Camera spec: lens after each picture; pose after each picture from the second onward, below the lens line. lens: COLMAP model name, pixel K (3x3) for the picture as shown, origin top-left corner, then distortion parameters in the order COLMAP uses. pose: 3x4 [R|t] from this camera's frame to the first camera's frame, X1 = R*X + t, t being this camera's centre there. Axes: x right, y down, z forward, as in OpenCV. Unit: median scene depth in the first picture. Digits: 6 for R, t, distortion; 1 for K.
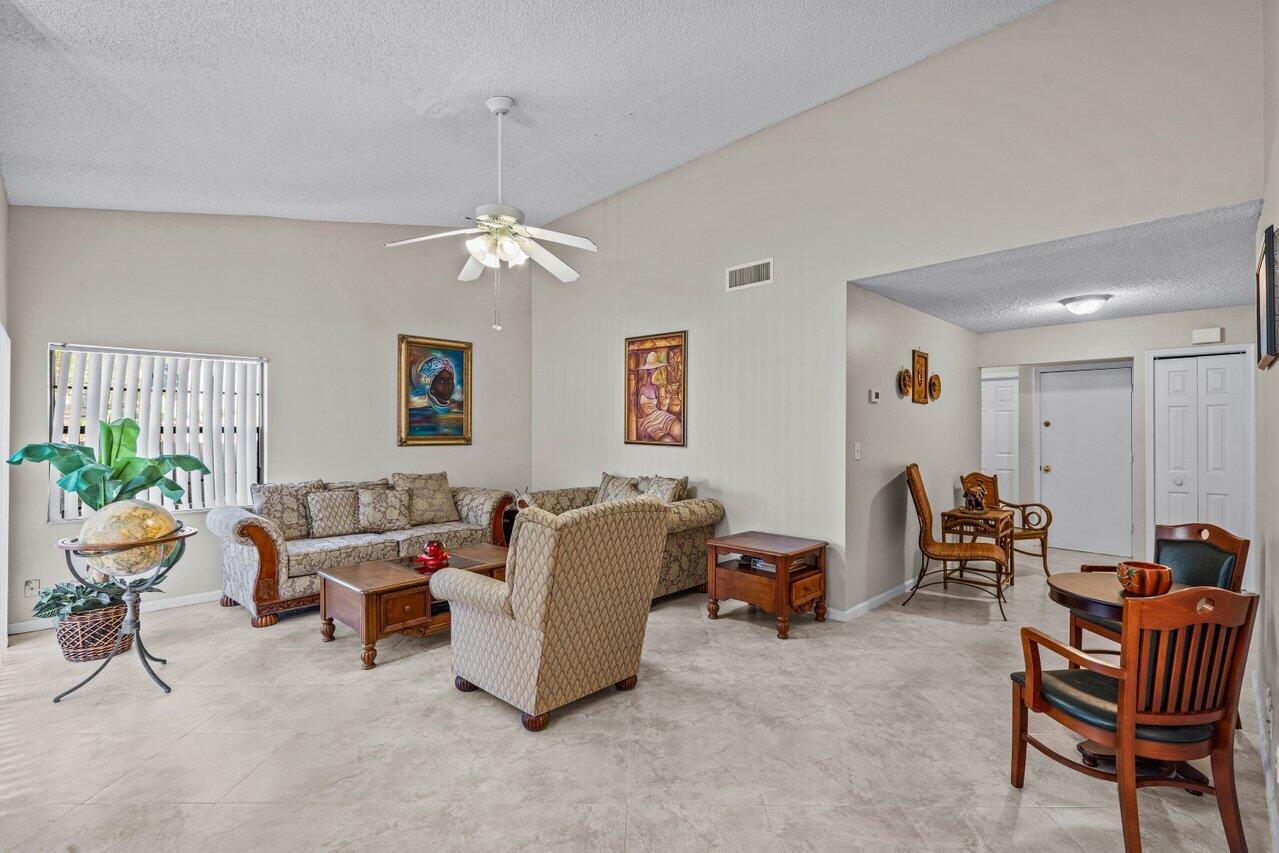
lens RADIAL K [[586.7, 0, 636.2], [0, 586.7, 421.3], [0, 0, 1]] dist [-0.000905, 0.000746]
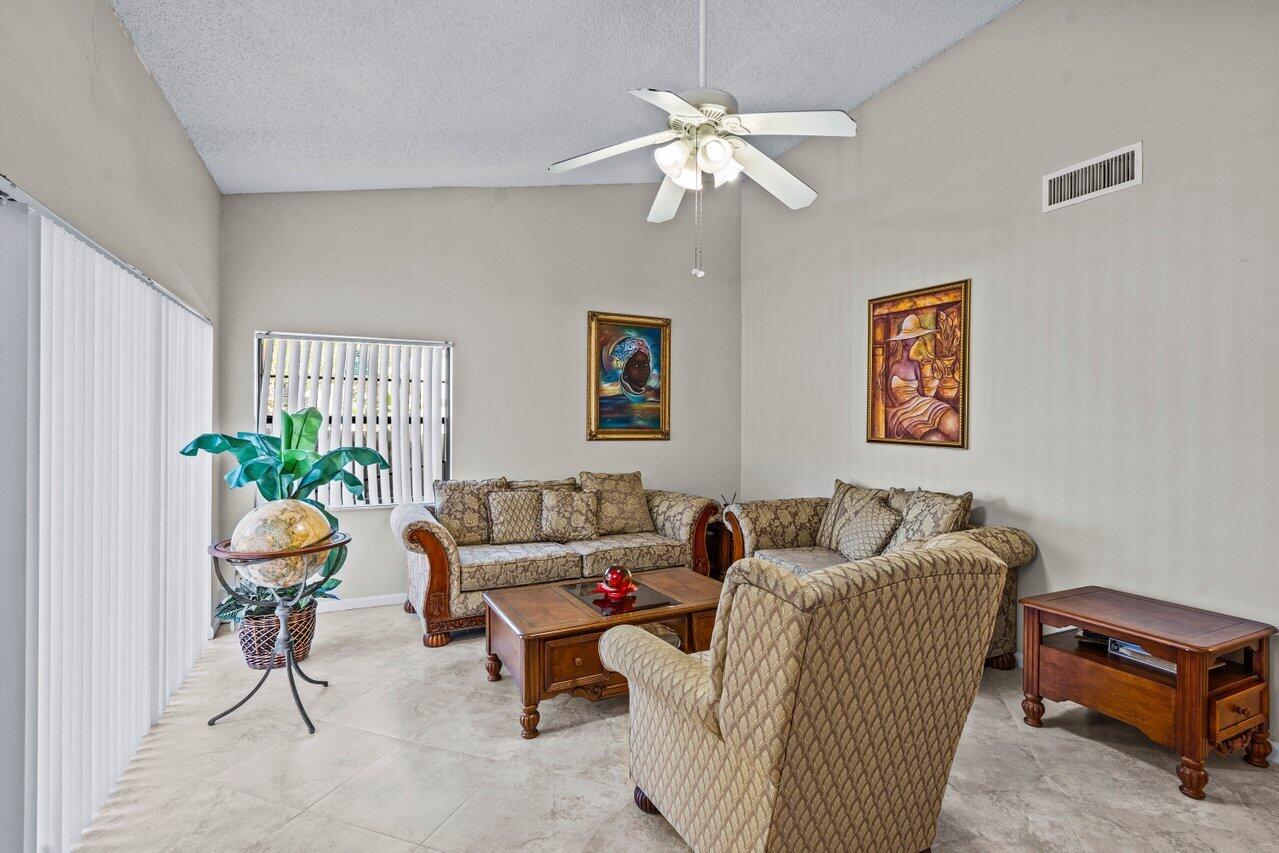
lens RADIAL K [[578.3, 0, 639.5], [0, 578.3, 426.5], [0, 0, 1]] dist [-0.017030, 0.000217]
pose [[0.943079, 0.008312, -0.332464, -0.065169], [-0.001753, 0.999798, 0.020024, 0.005834], [0.332564, -0.018301, 0.942903, 0.290130]]
